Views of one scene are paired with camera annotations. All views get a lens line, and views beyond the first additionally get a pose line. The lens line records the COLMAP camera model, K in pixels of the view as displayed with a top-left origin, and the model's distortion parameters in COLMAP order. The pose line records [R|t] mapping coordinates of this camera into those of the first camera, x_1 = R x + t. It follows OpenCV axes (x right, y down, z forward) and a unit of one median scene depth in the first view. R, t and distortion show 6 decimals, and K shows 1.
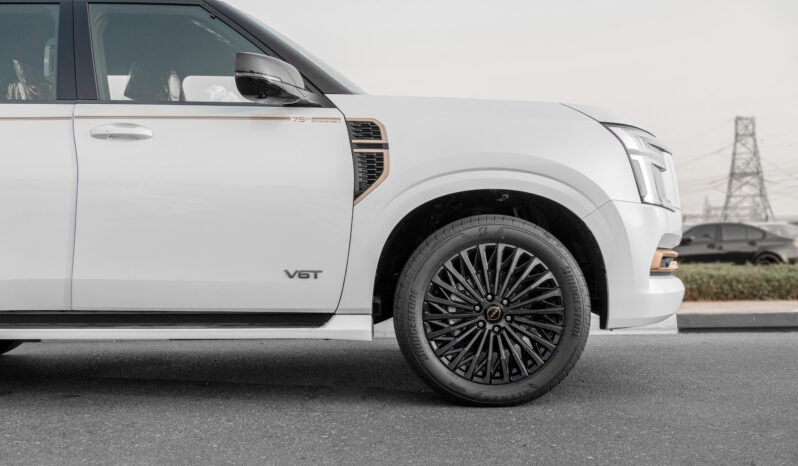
lens RADIAL K [[818.5, 0, 398.5], [0, 818.5, 252.5], [0, 0, 1]] dist [-0.009026, -0.005515]
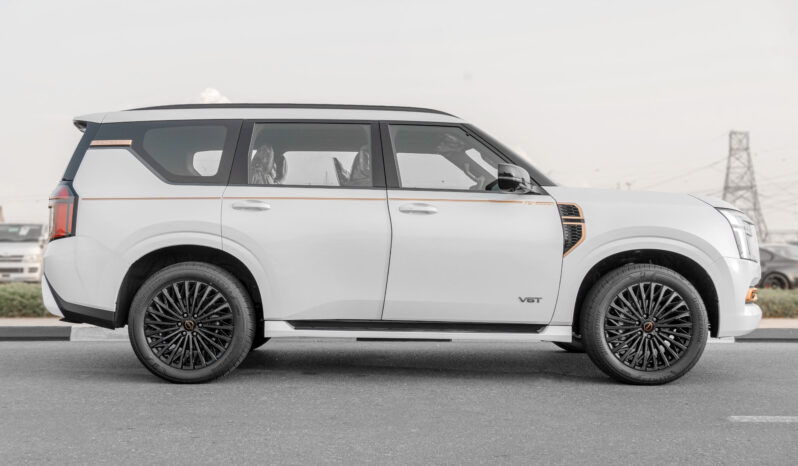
lens RADIAL K [[814.4, 0, 399.0], [0, 814.4, 233.0], [0, 0, 1]] dist [-0.006125, -0.013132]
pose [[0.999830, 0.017833, 0.004608, -0.380093], [-0.017669, 0.999283, -0.033481, -0.045812], [-0.005201, 0.033394, 0.999429, -0.589090]]
